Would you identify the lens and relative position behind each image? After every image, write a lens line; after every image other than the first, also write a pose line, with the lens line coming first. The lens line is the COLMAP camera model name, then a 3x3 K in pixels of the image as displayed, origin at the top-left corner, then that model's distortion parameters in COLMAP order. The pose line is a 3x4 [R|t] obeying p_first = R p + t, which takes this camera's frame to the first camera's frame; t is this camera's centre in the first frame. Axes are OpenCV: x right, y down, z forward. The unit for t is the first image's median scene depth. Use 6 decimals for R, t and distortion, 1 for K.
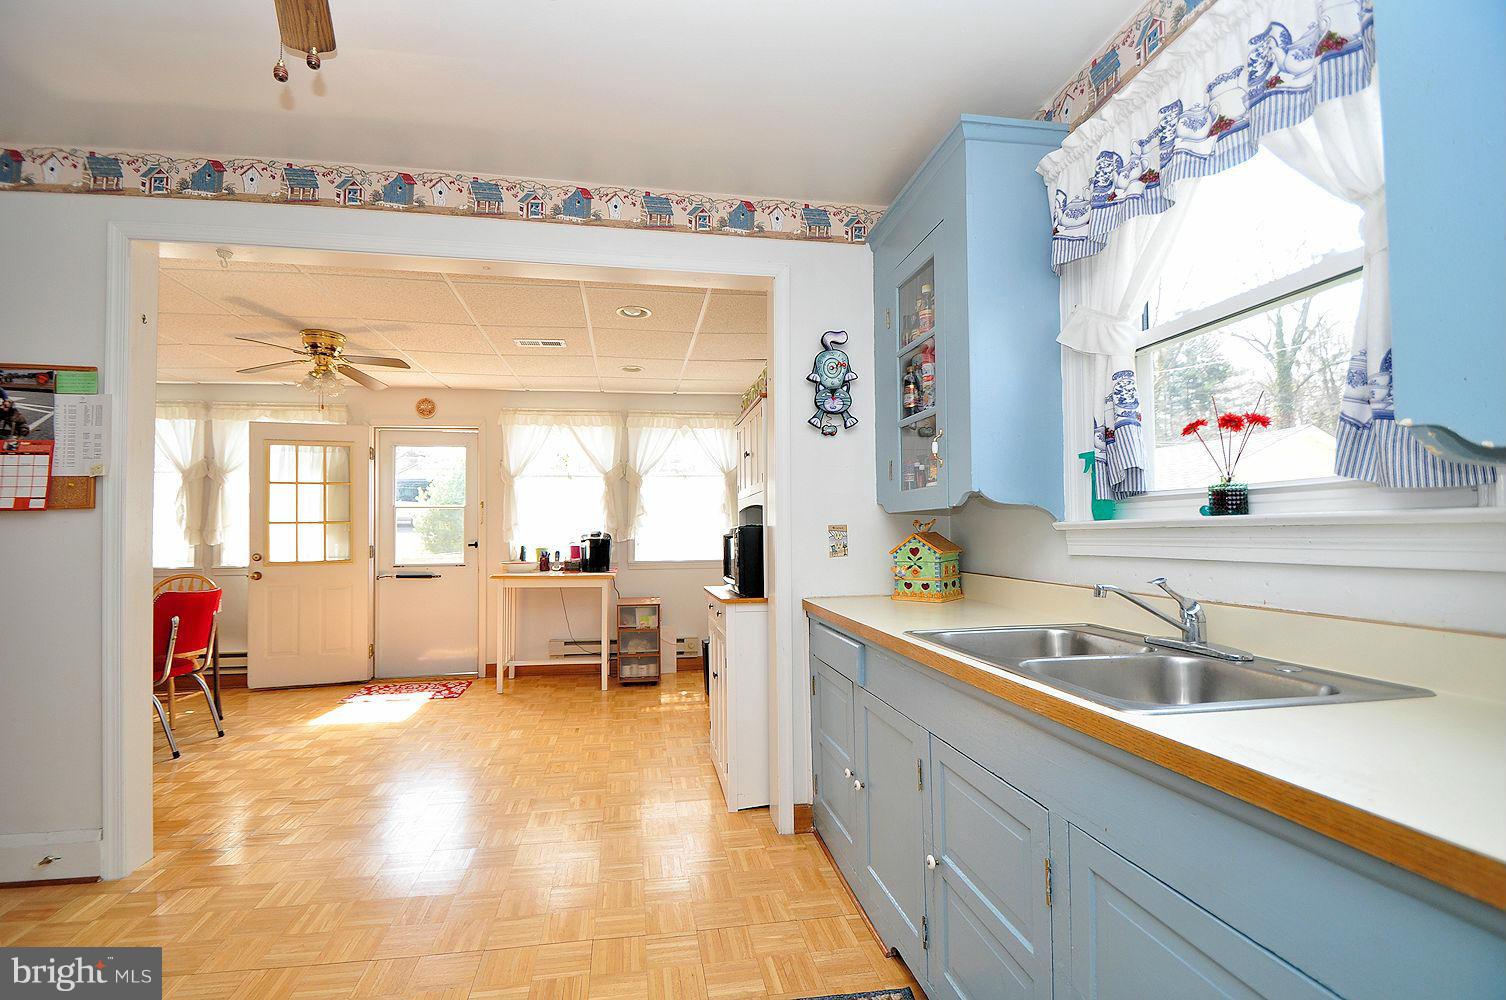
lens RADIAL K [[668.5, 0, 734.9], [0, 668.5, 522.1], [0, 0, 1]] dist [0.025832, 0.000112]
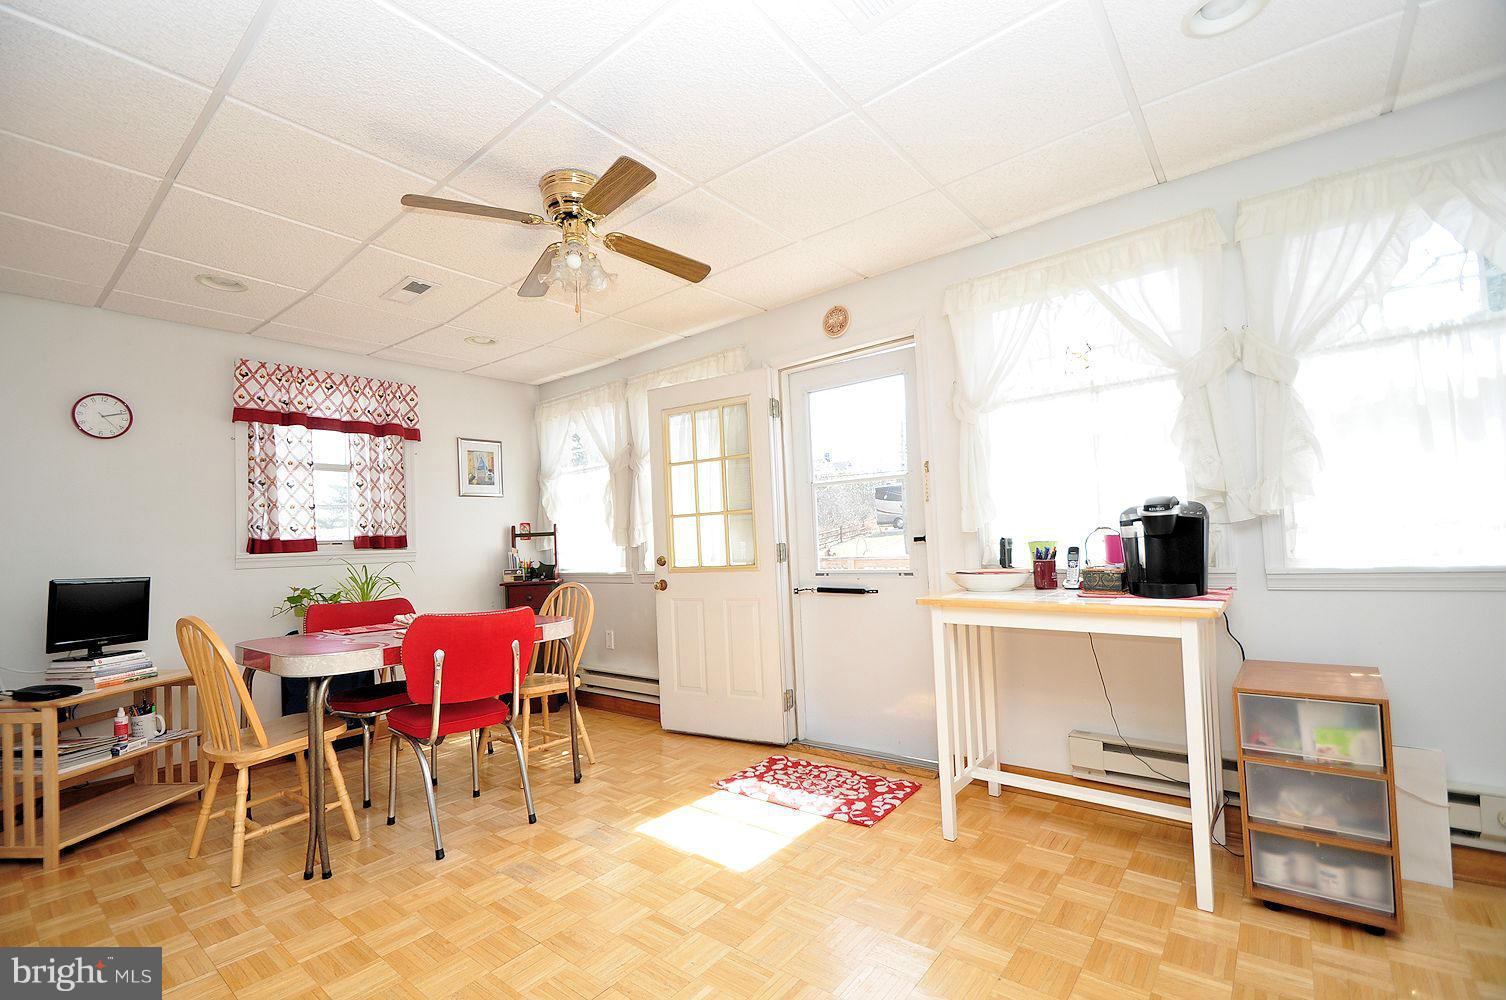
lens RADIAL K [[658.1, 0, 730.1], [0, 658.1, 516.8], [0, 0, 1]] dist [0.019399, -0.017634]
pose [[0.658089, -0.052669, -0.751095, -0.075830], [0.048727, 0.998438, -0.027320, 0.024144], [0.751361, -0.018619, 0.659628, 0.533536]]
